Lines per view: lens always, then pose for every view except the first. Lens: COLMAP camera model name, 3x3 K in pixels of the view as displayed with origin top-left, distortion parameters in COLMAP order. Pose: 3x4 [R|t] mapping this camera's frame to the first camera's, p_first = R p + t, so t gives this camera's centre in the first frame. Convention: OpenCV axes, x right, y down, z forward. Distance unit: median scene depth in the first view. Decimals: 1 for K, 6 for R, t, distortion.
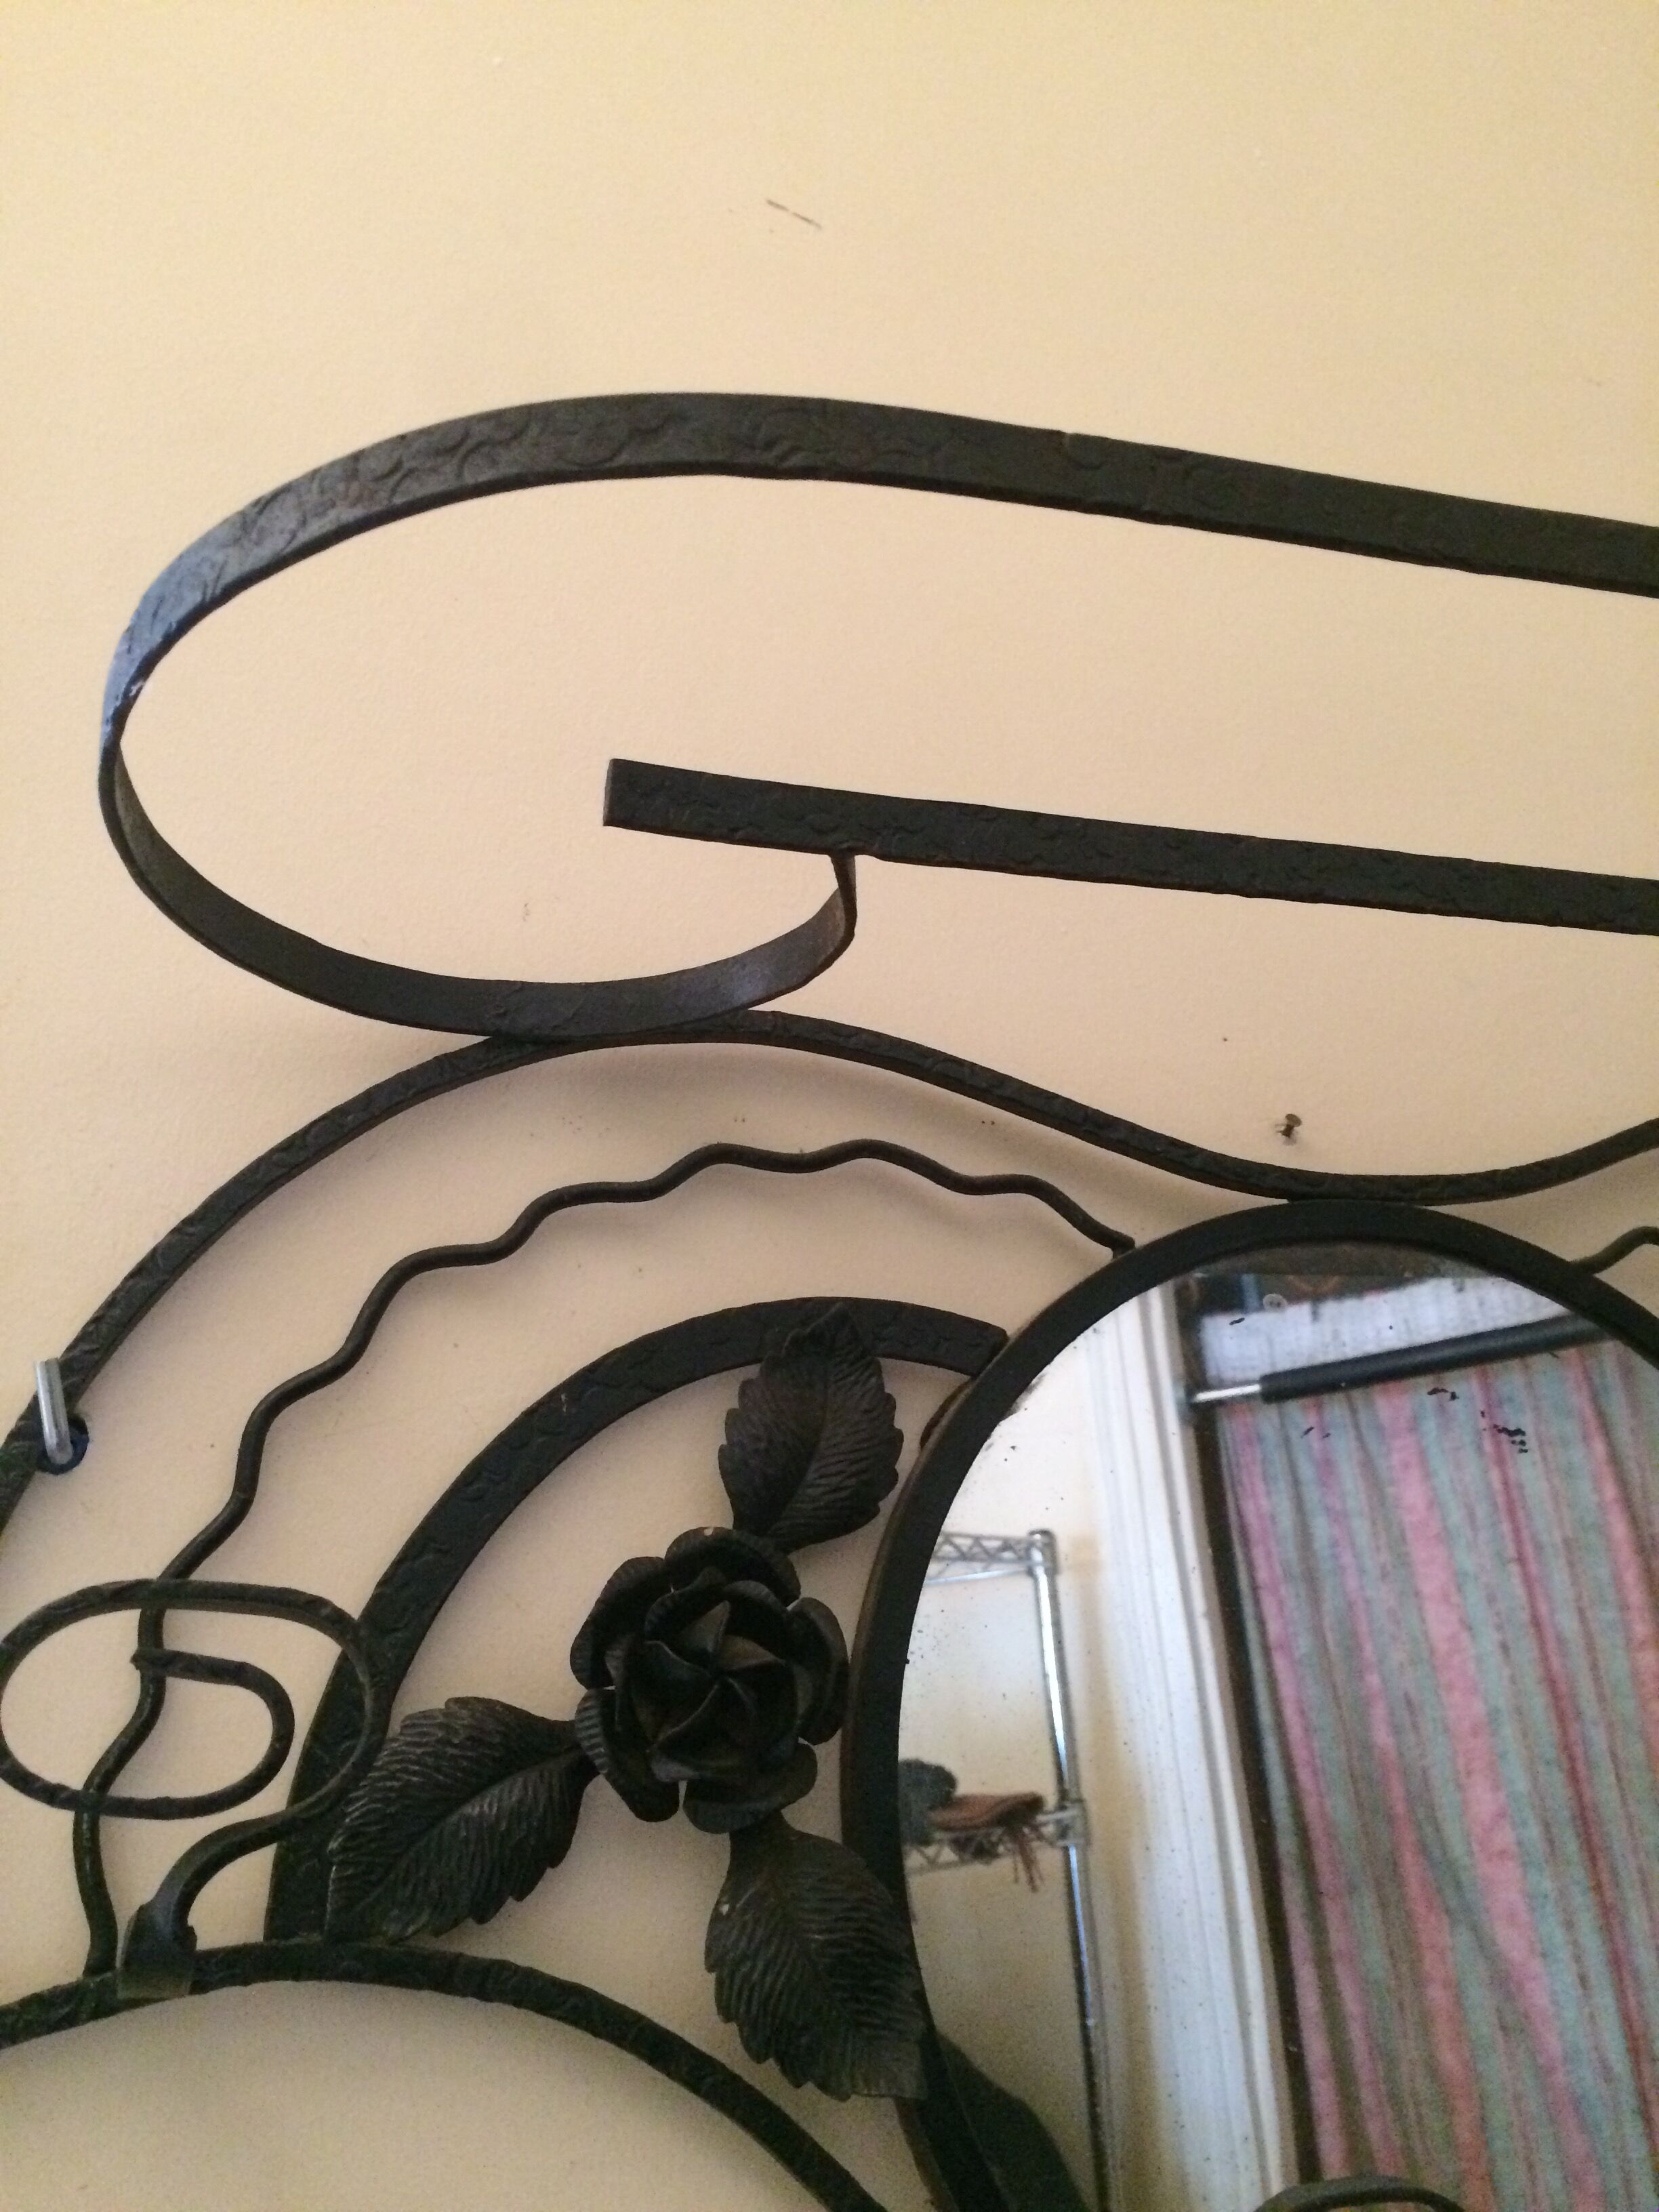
lens RADIAL K [[1859.8, 0, 844.0], [0, 1859.8, 1113.9], [0, 0, 1]] dist [0.058568, -0.101121]
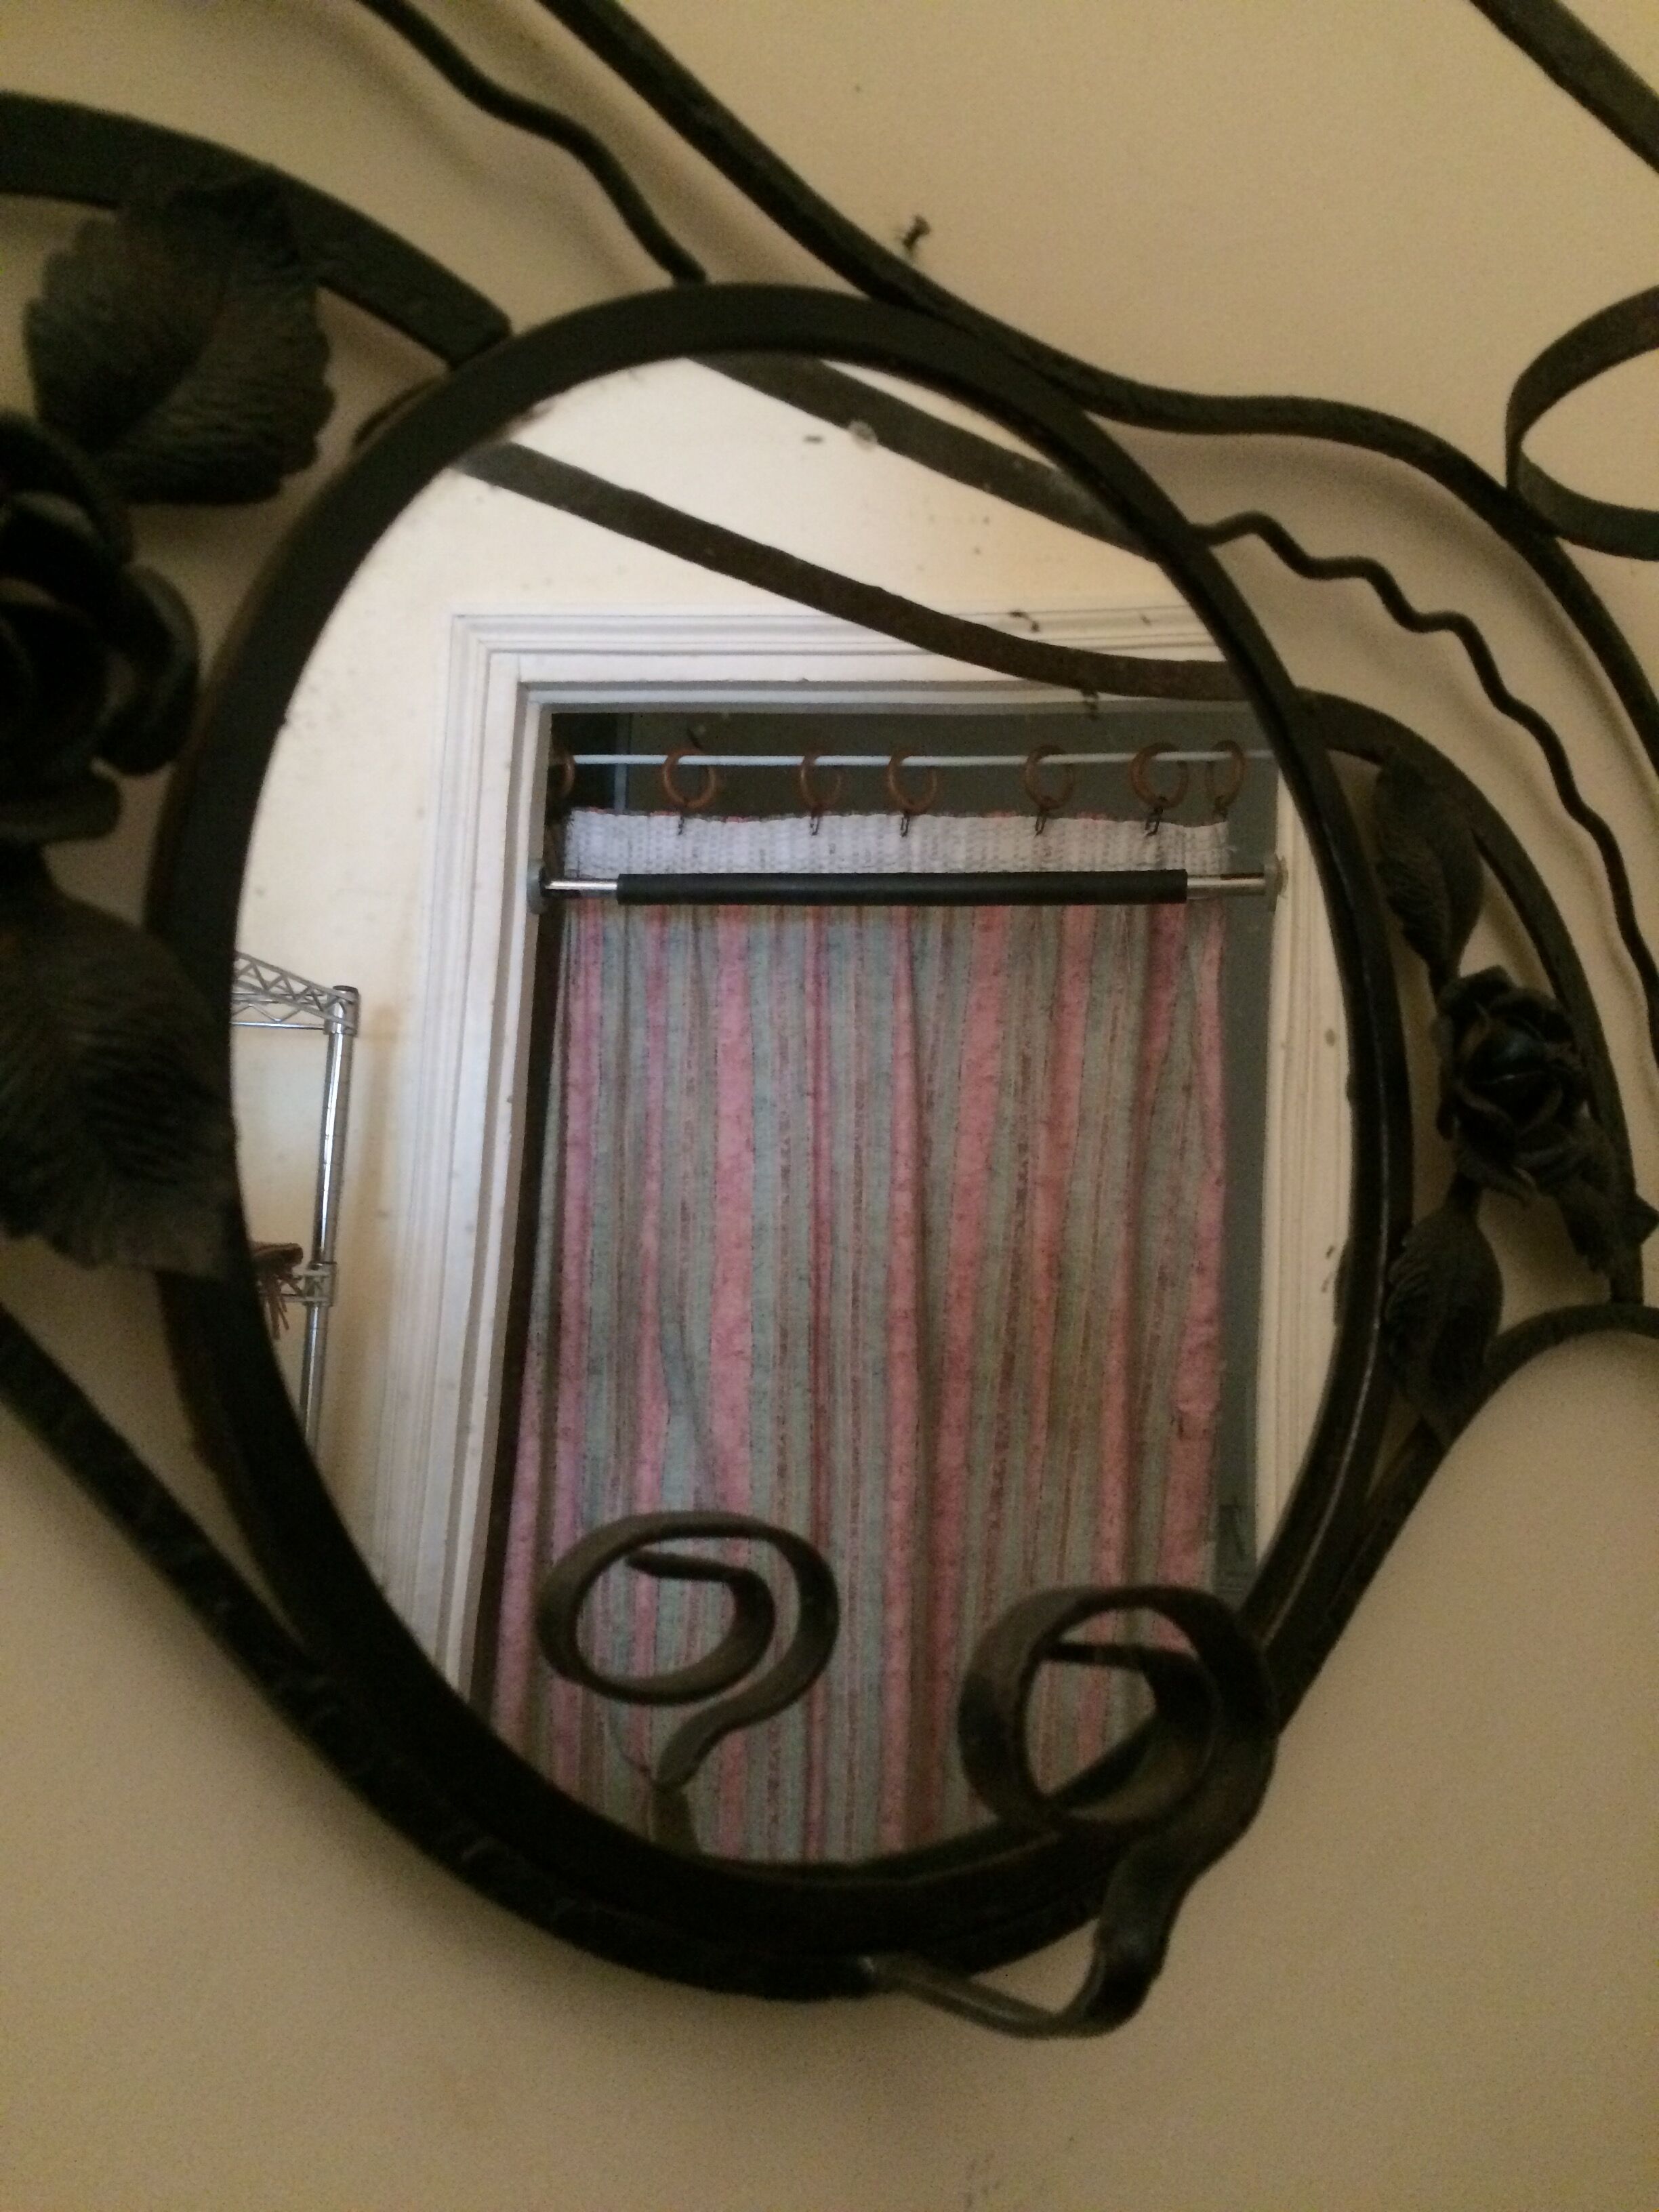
lens RADIAL K [[1819.2, 0, 829.5], [0, 1819.2, 1106.0], [0, 0, 1]] dist [0.000160, -0.003694]
pose [[0.917421, 0.153369, 0.367173, -0.005285], [-0.231019, 0.956592, 0.177655, 0.278825], [-0.323988, -0.247808, 0.913029, 0.330993]]
